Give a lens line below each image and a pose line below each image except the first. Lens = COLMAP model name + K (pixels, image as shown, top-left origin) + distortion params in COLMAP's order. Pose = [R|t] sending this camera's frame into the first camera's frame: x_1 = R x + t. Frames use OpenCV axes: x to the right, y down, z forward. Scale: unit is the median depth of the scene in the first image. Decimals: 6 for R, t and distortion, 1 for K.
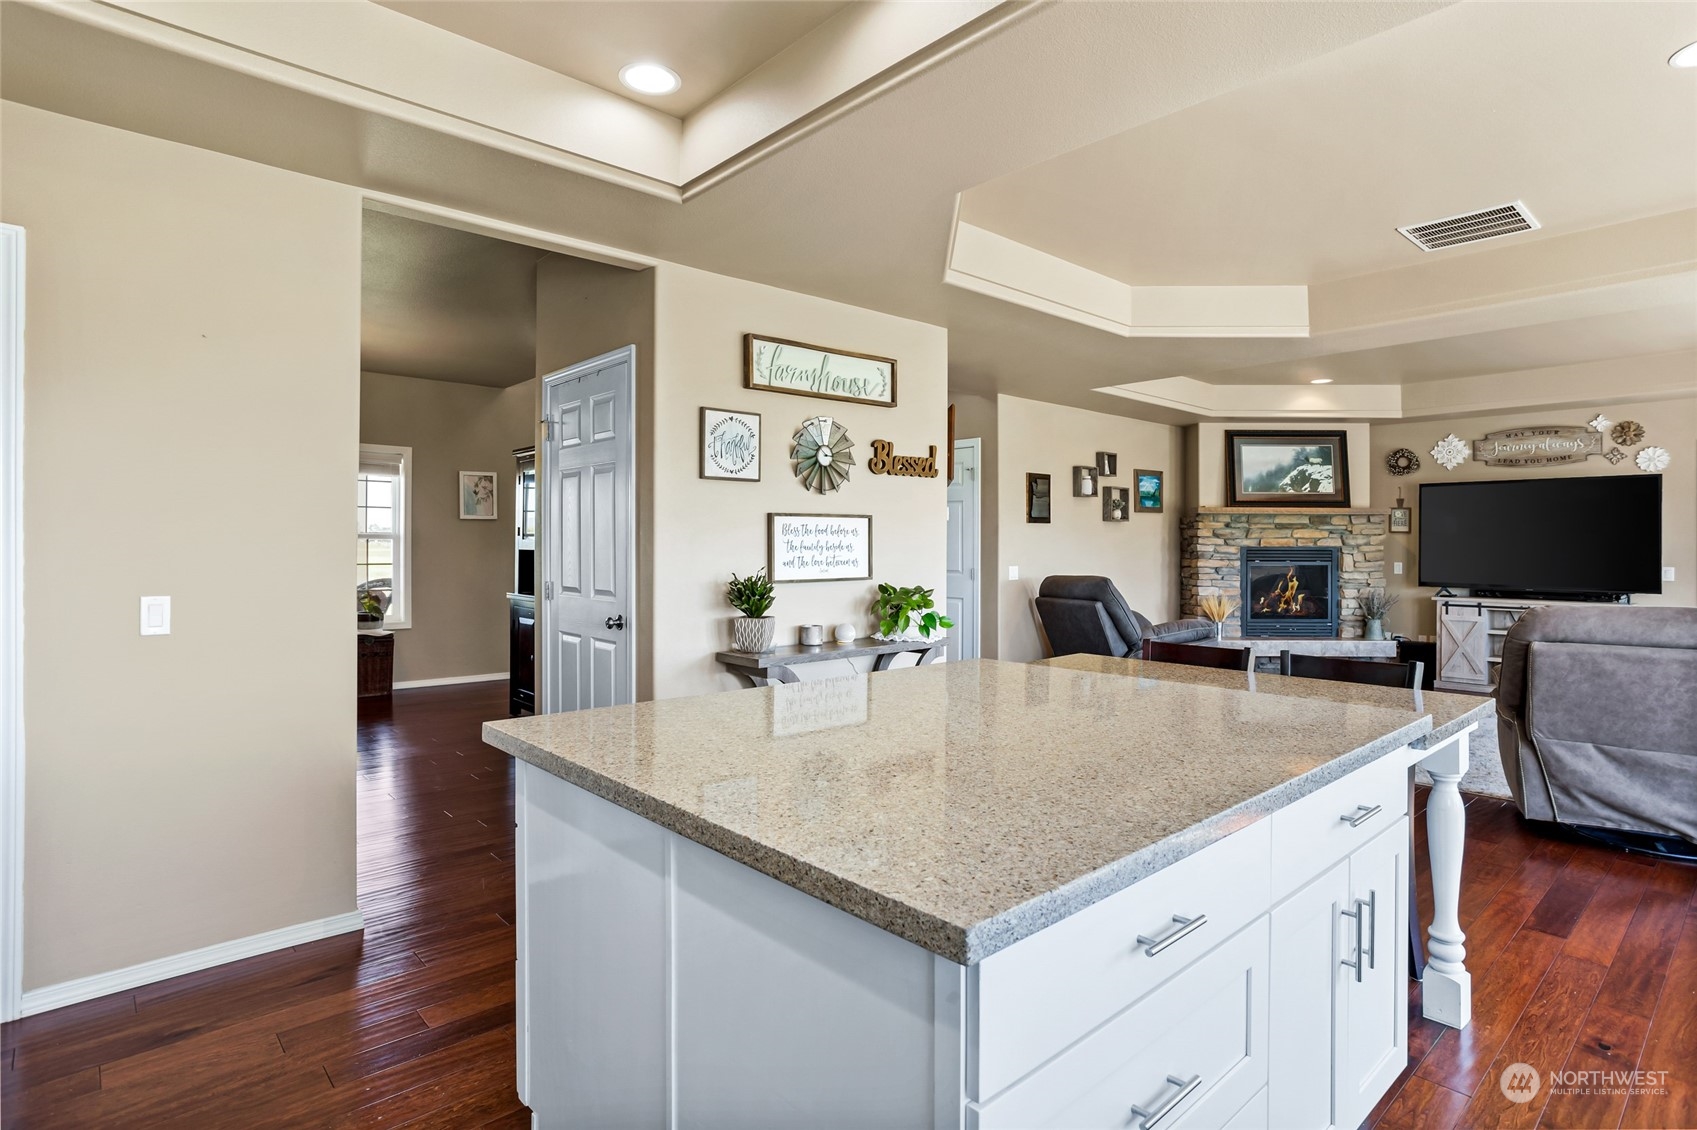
lens RADIAL K [[860.2, 0, 848.5], [0, 860.2, 565.0], [0, 0, 1]] dist [-0.000614, -0.000115]
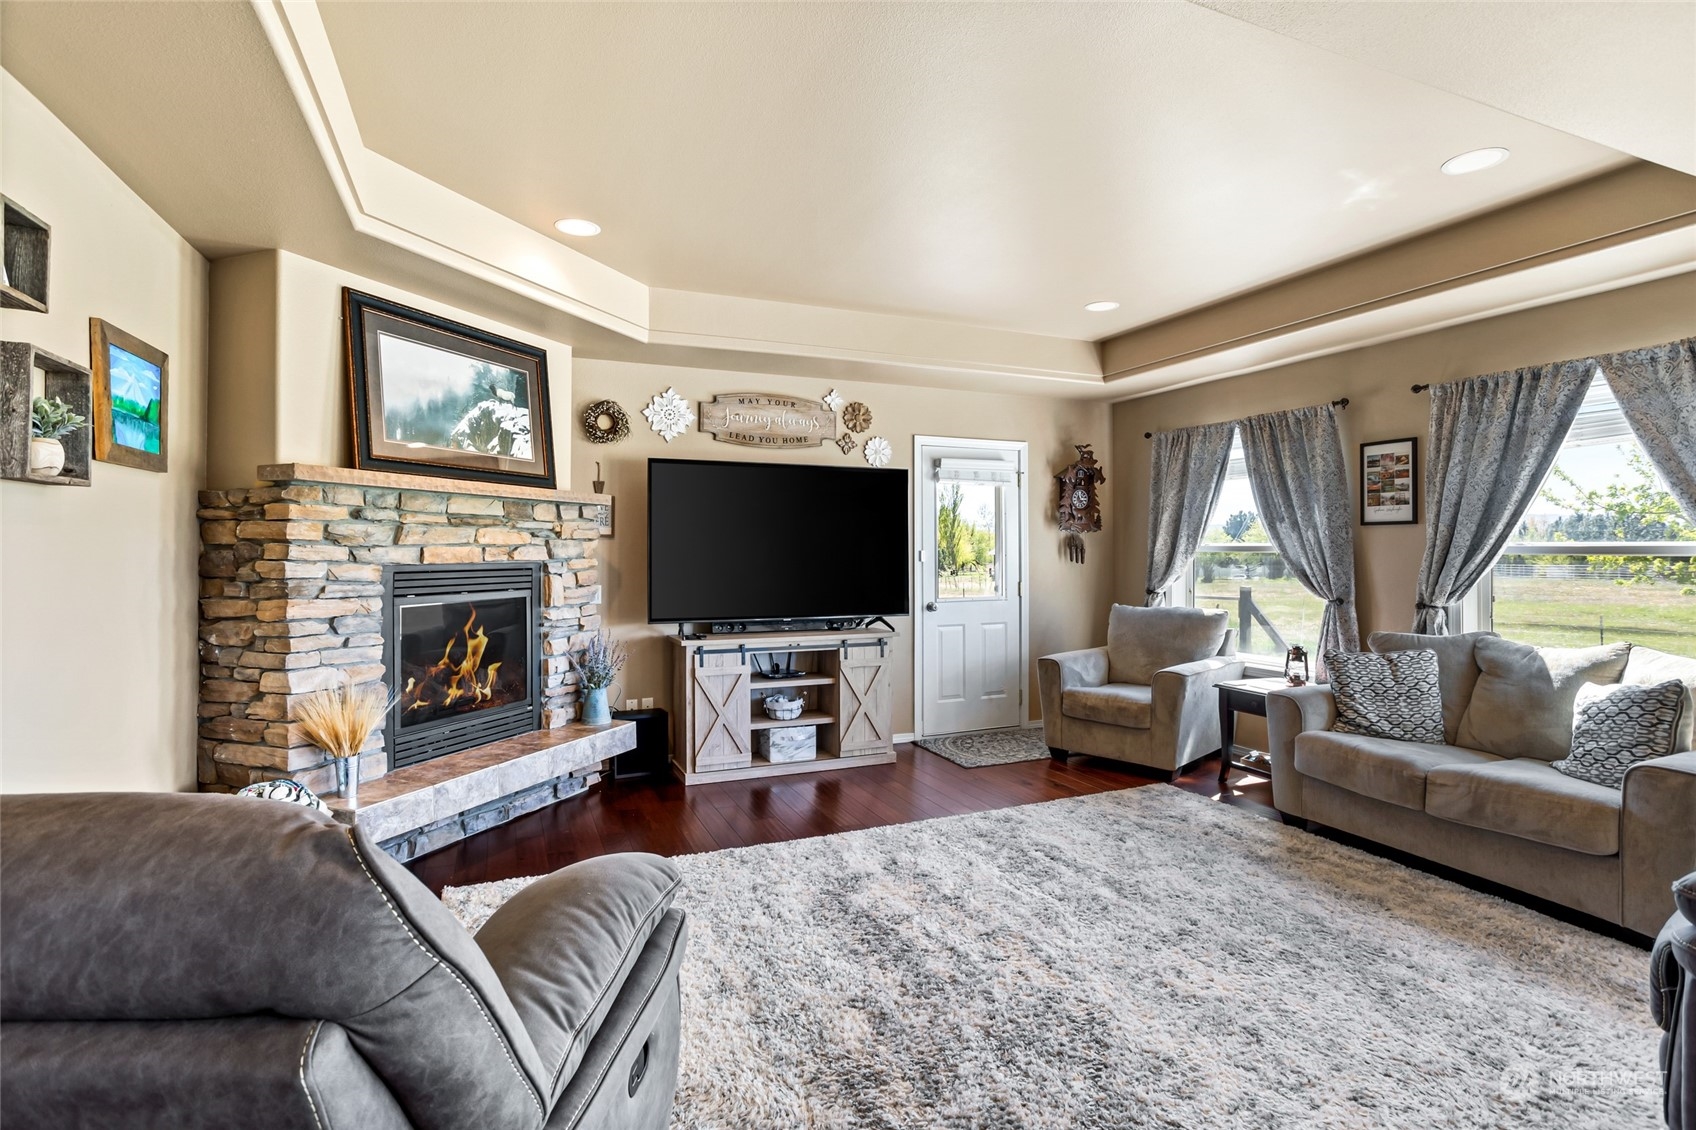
lens RADIAL K [[838.9, 0, 842.9], [0, 838.9, 538.5], [0, 0, 1]] dist [-0.002403, 0.017559]
pose [[0.346723, 0.009592, 0.937919, 0.142893], [0.020839, 0.999622, -0.017926, -0.022259], [-0.937736, 0.025761, 0.346392, 0.643476]]
